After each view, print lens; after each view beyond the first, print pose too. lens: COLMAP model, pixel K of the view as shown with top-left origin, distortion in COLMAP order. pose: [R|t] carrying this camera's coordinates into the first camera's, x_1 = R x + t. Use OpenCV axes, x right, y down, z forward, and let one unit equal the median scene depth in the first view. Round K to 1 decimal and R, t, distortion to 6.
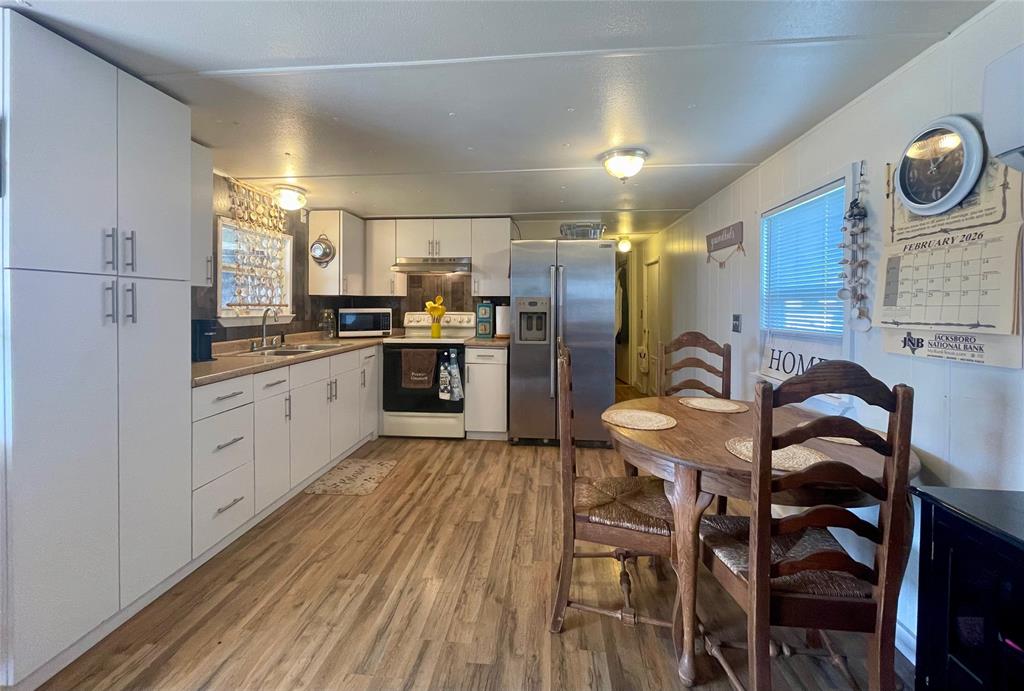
lens RADIAL K [[420.1, 0, 512.1], [0, 420.1, 308.5], [0, 0, 1]] dist [-0.000495, 0.000189]
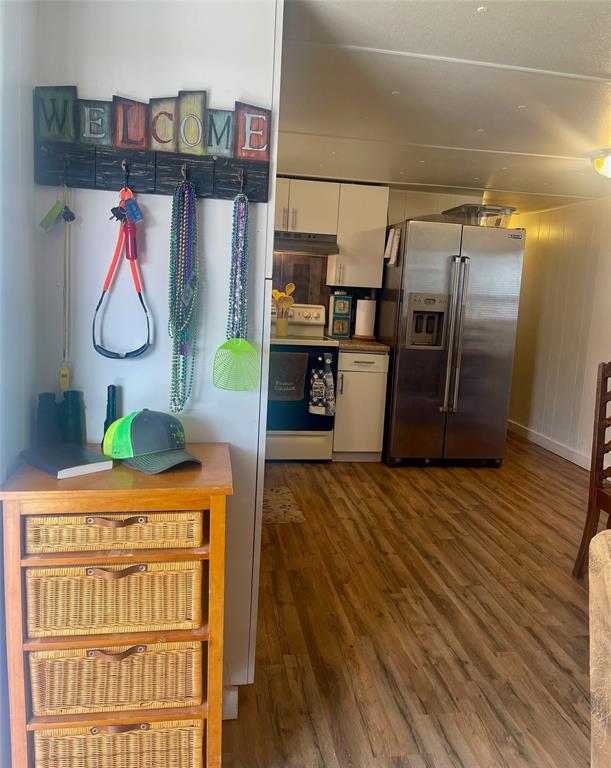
lens RADIAL K [[608.5, 0, 305.5], [0, 608.5, 384.0], [0, 0, 1]] dist [-0.004426, -0.011538]
pose [[0.966176, 0.010089, 0.257688, -0.486941], [-0.050903, 0.987036, 0.152211, -0.020415], [-0.252811, -0.160180, 0.954164, -0.111211]]
